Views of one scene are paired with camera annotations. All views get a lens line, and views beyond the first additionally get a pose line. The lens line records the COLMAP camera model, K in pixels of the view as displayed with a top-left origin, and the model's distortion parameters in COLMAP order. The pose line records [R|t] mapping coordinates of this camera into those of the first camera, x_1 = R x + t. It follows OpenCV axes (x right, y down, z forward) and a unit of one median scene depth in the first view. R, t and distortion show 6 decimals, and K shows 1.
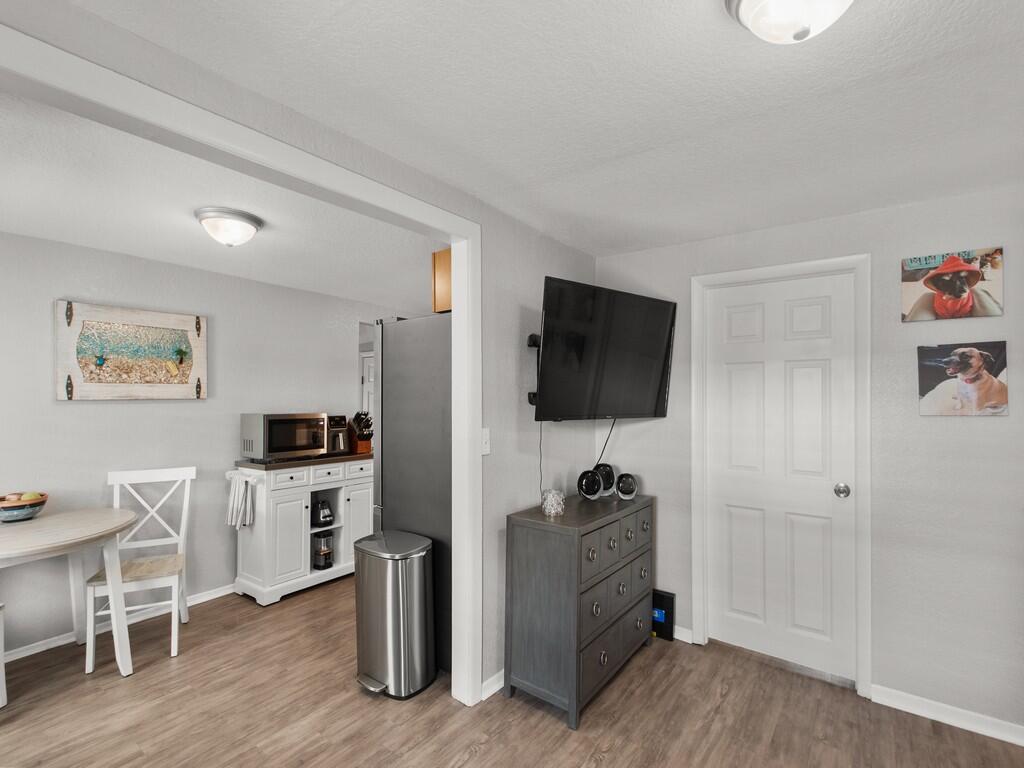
lens RADIAL K [[476.6, 0, 493.5], [0, 476.6, 399.1], [0, 0, 1]] dist [0.016002, -0.000123]
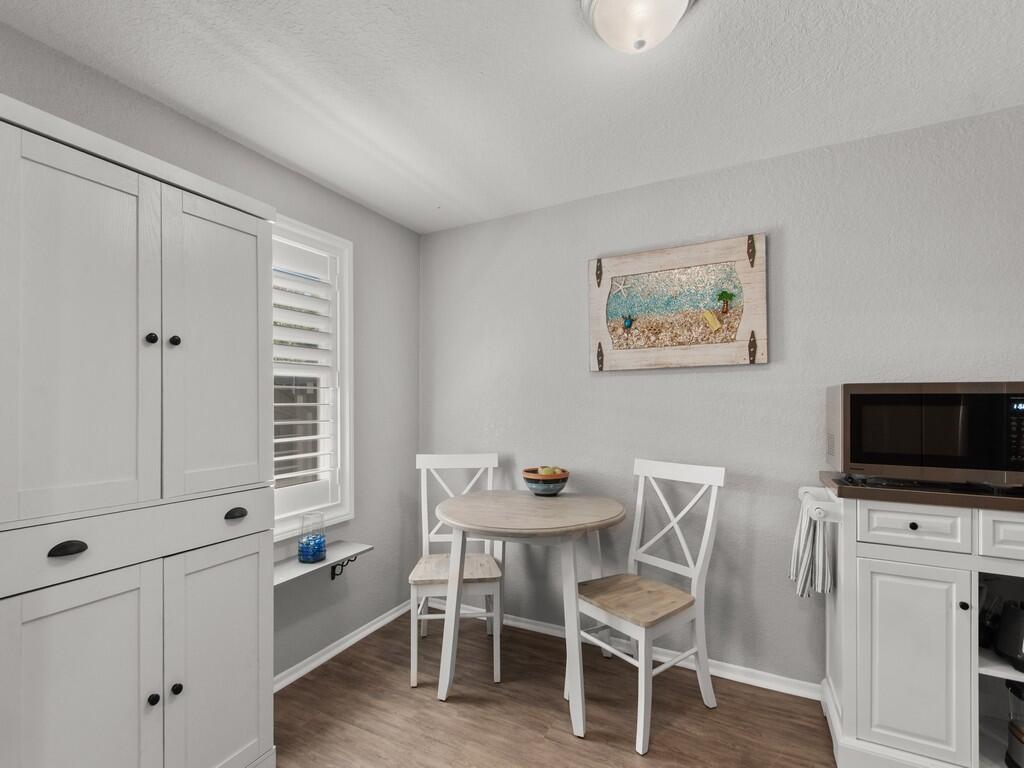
lens RADIAL K [[476.6, 0, 493.5], [0, 476.6, 399.1], [0, 0, 1]] dist [0.016002, -0.000123]
pose [[0.164304, -0.006270, -0.986390, -0.045270], [0.005713, 0.999969, -0.005404, 0.051260], [0.986393, -0.004747, 0.164334, 0.592536]]
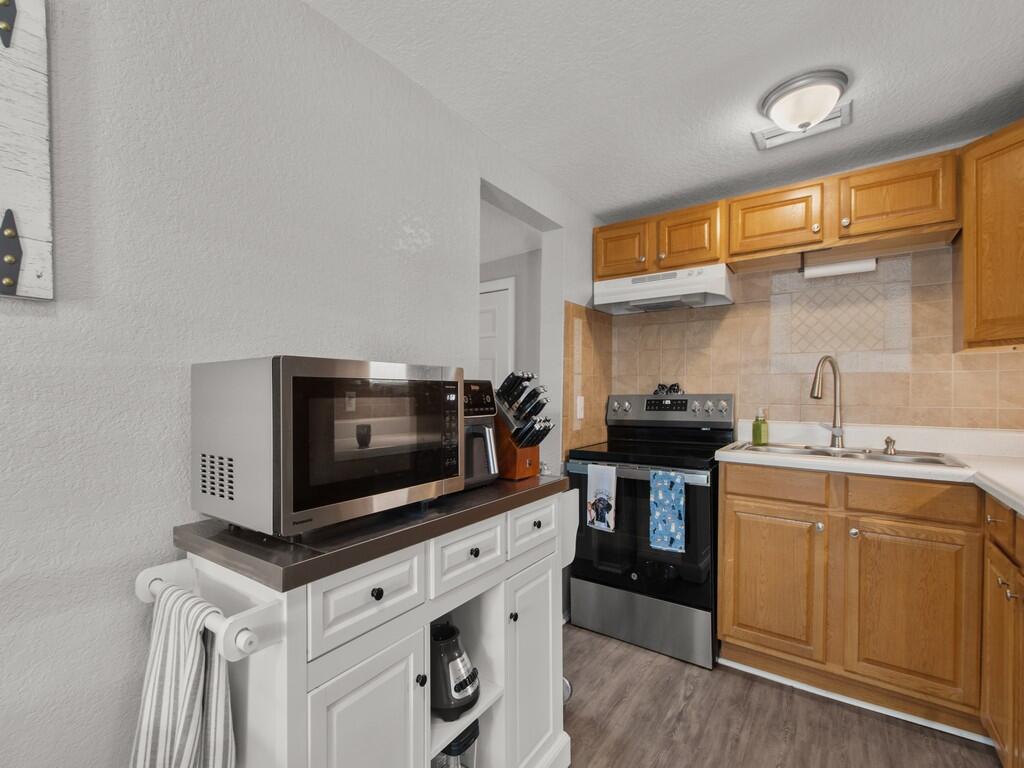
lens RADIAL K [[459.9, 0, 494.3], [0, 459.9, 394.5], [0, 0, 1]] dist [0.004277, -0.000568]
pose [[0.999728, -0.005739, 0.022597, -0.395842], [0.005527, 0.999940, 0.009422, 0.053337], [-0.022650, -0.009295, 0.999700, 0.807782]]
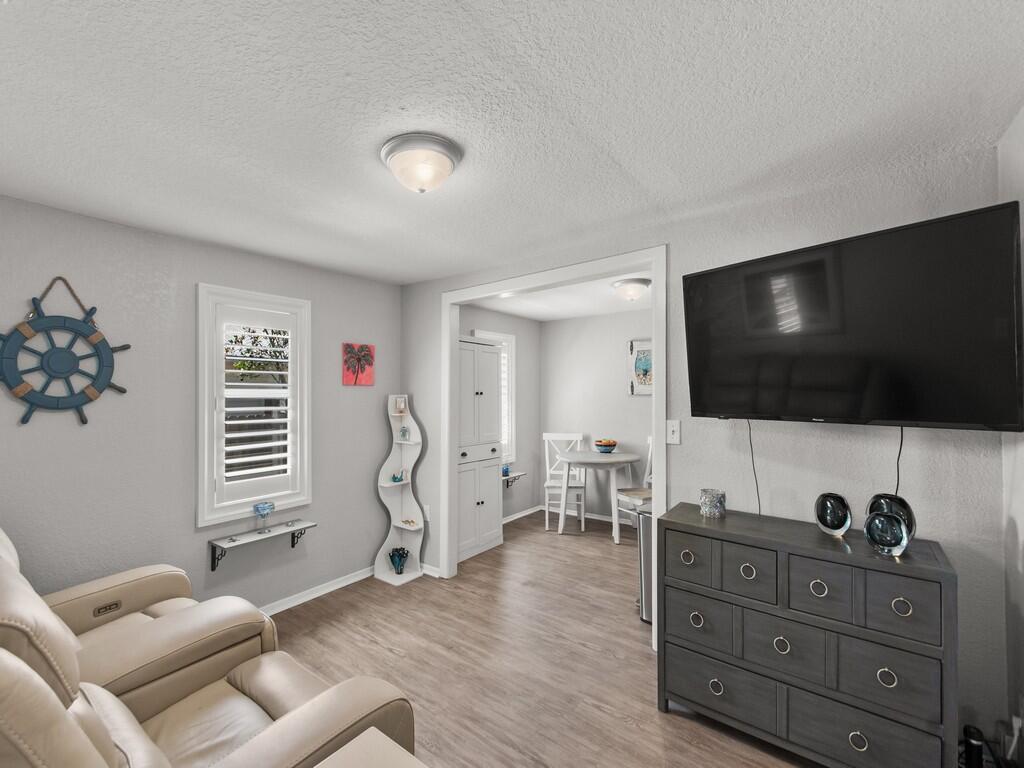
lens RADIAL K [[446.3, 0, 489.8], [0, 446.3, 391.4], [0, 0, 1]] dist [0.013206, -0.013573]
pose [[-0.010859, -0.004308, -0.999932, 0.756054], [0.005749, 0.999974, -0.004370, -0.005070], [0.999925, -0.005796, -0.010834, 0.419655]]
